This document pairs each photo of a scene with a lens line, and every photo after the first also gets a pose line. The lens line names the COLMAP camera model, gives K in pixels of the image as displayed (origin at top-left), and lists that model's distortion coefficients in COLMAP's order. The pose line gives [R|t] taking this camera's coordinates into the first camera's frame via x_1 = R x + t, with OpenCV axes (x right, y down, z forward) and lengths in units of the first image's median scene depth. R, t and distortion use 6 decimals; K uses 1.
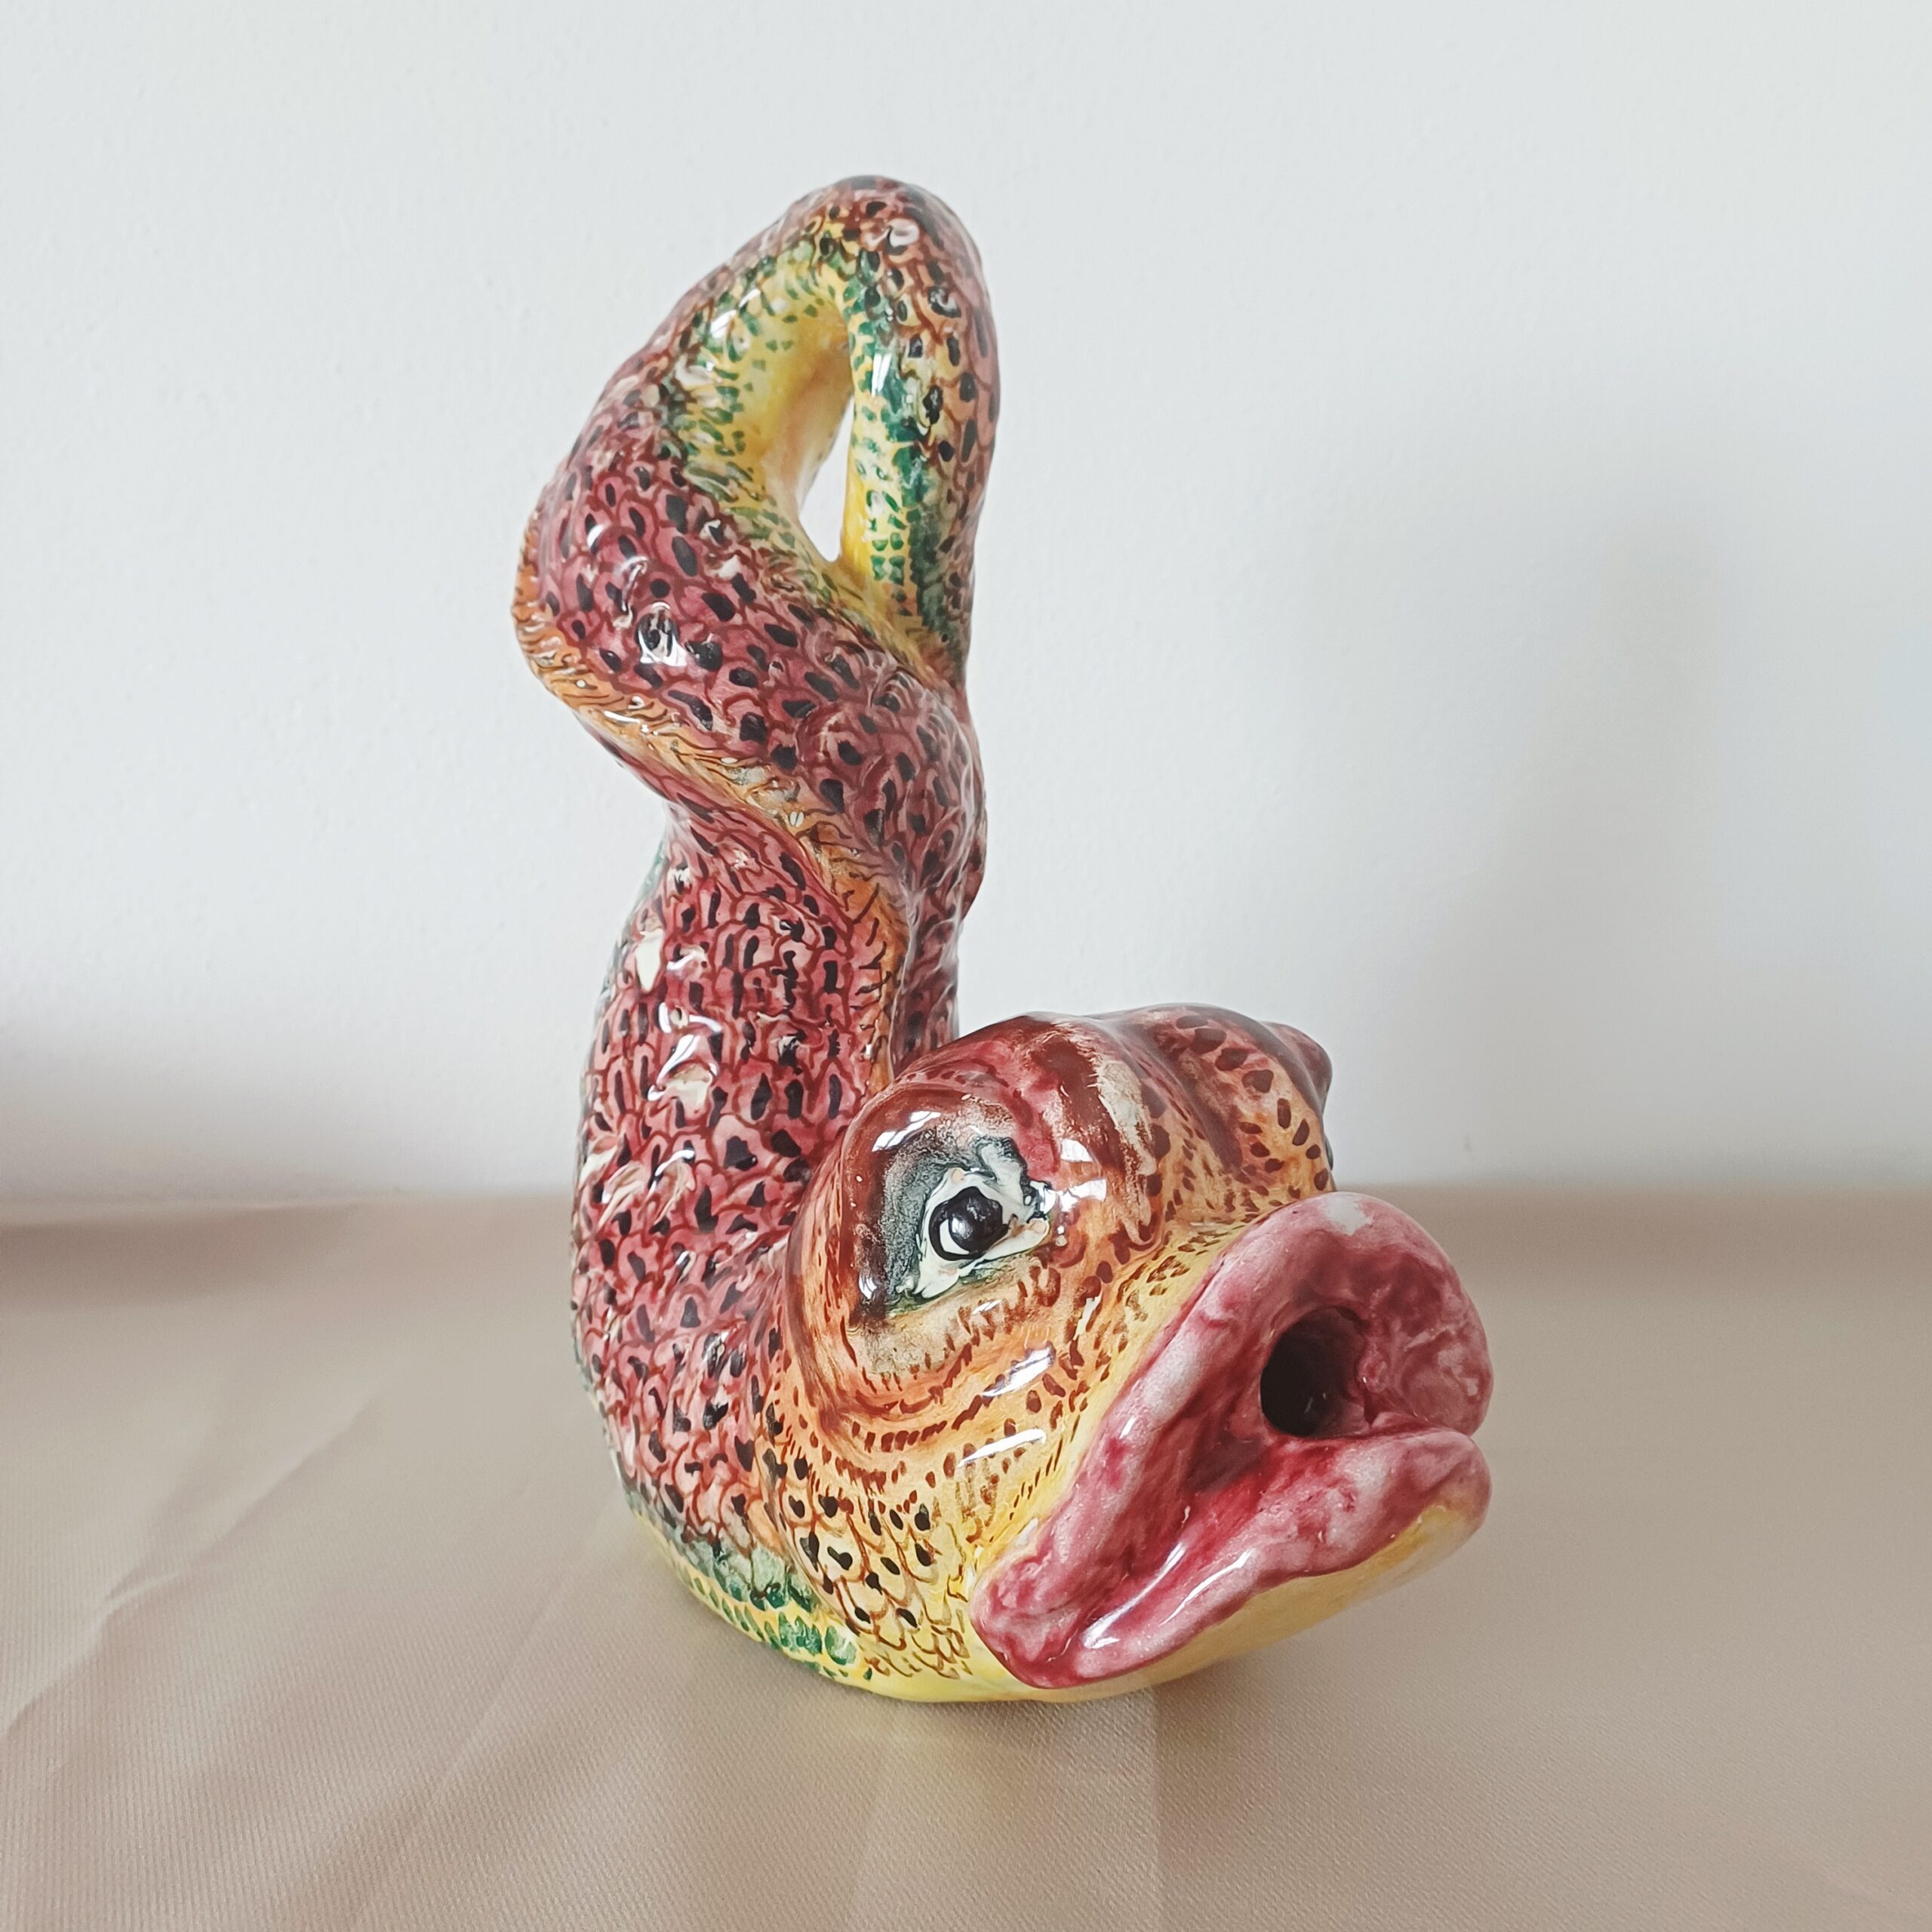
lens RADIAL K [[1912.2, 0, 946.2], [0, 1912.2, 963.8], [0, 0, 1]] dist [0.099703, -0.008867]
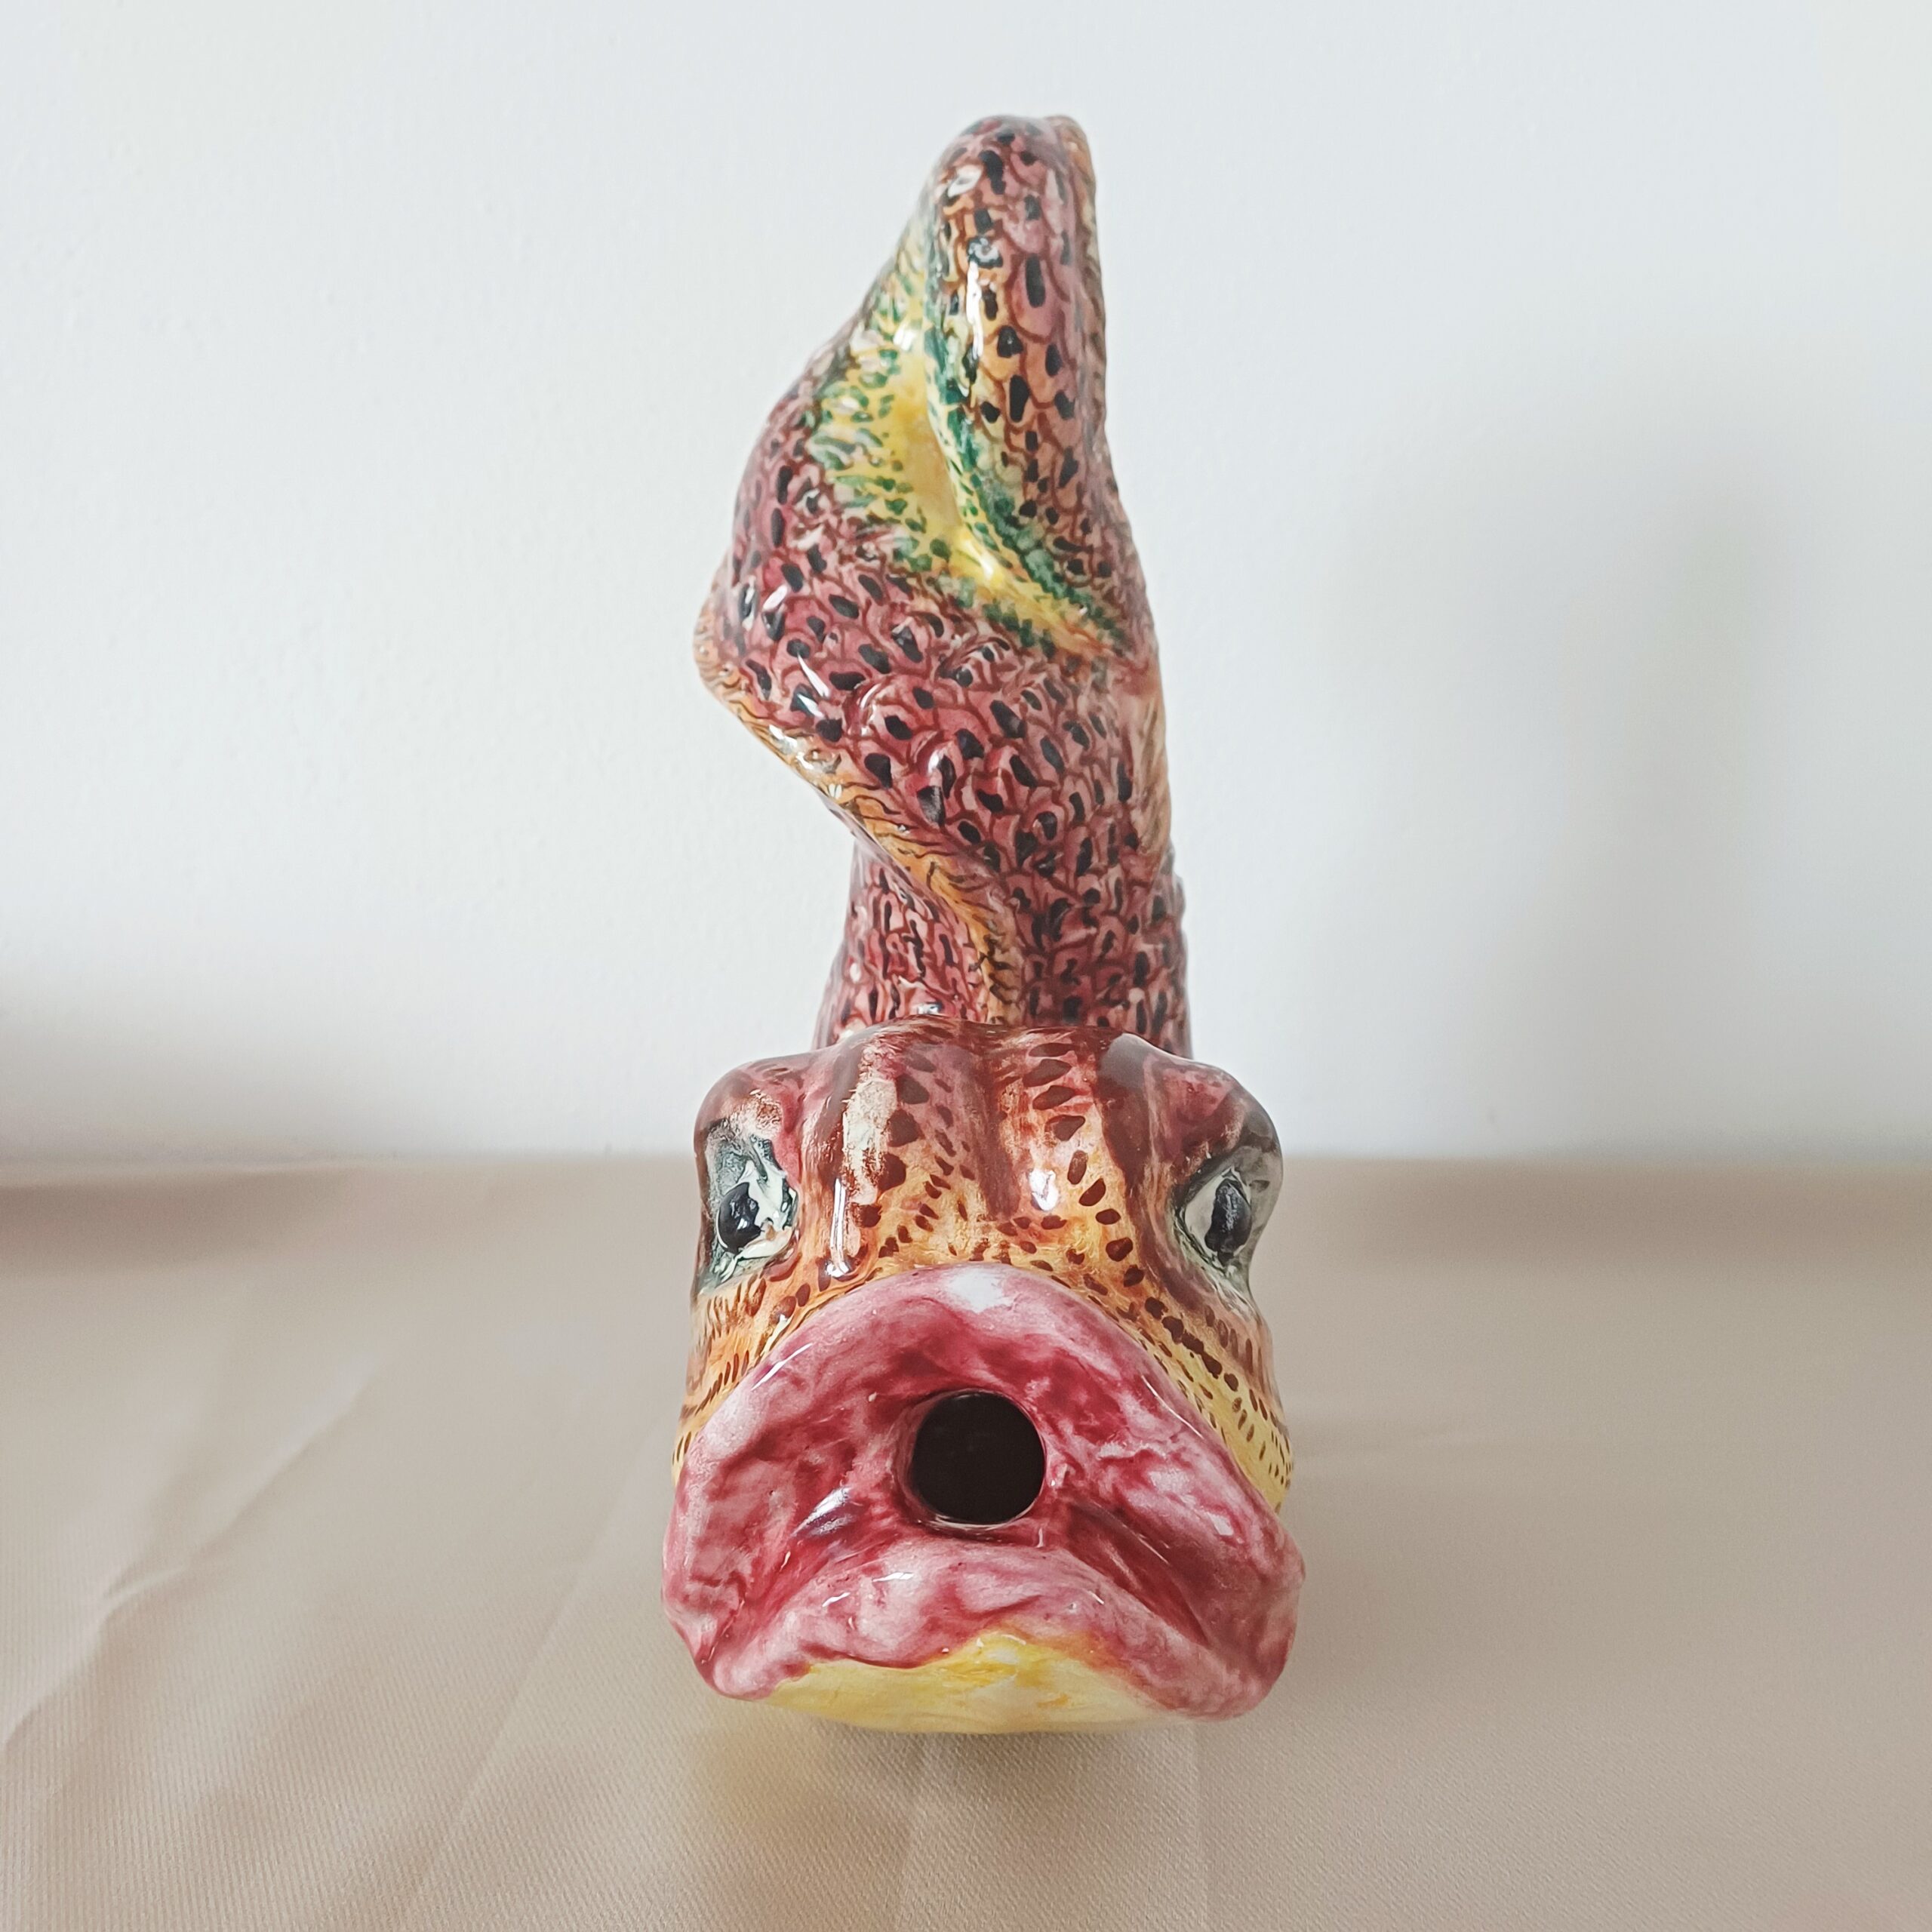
lens RADIAL K [[1912.2, 0, 946.2], [0, 1912.2, 963.8], [0, 0, 1]] dist [0.099703, -0.008867]
pose [[0.810843, 0.122136, -0.572378, 0.552279], [-0.091422, 0.992409, 0.082254, -0.073734], [0.578079, -0.014367, 0.815854, 0.213720]]
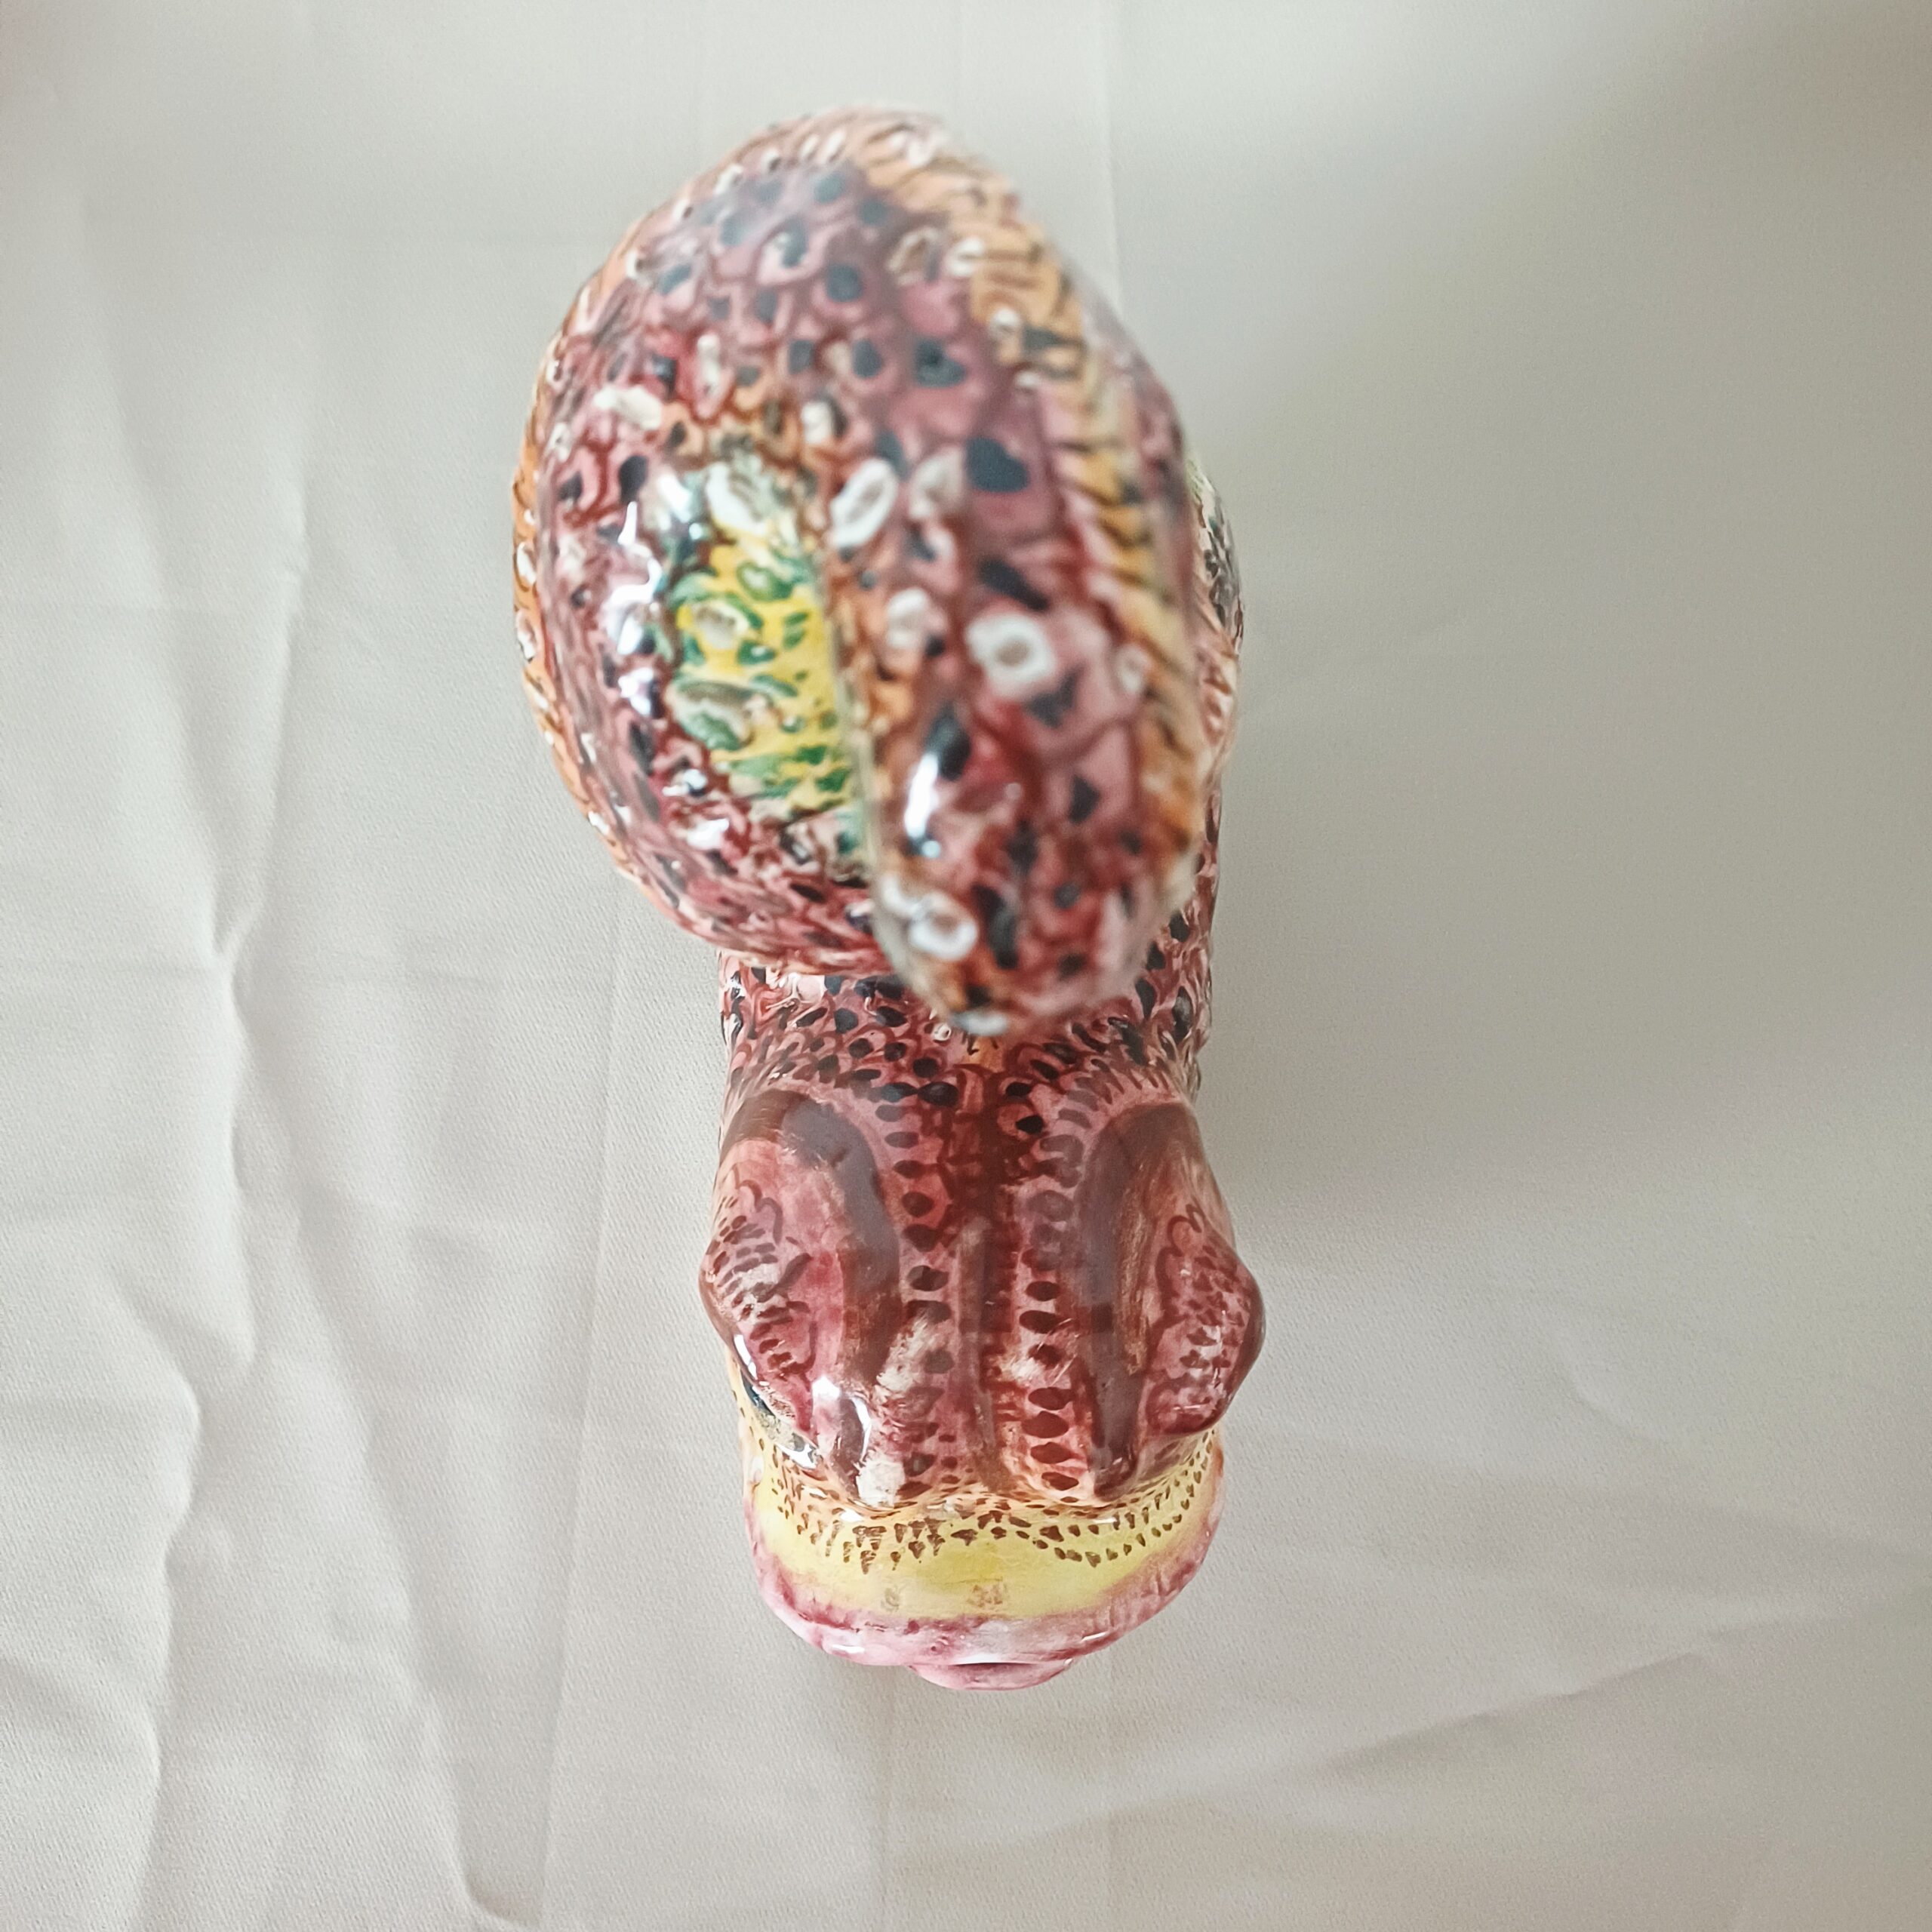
lens RADIAL K [[1912.2, 0, 946.2], [0, 1912.2, 963.8], [0, 0, 1]] dist [0.099703, -0.008867]
pose [[0.832959, 0.552602, -0.028479, -0.002906], [-0.078537, 0.169015, 0.982480, -0.843262], [0.547734, -0.816128, 0.184182, 0.892260]]
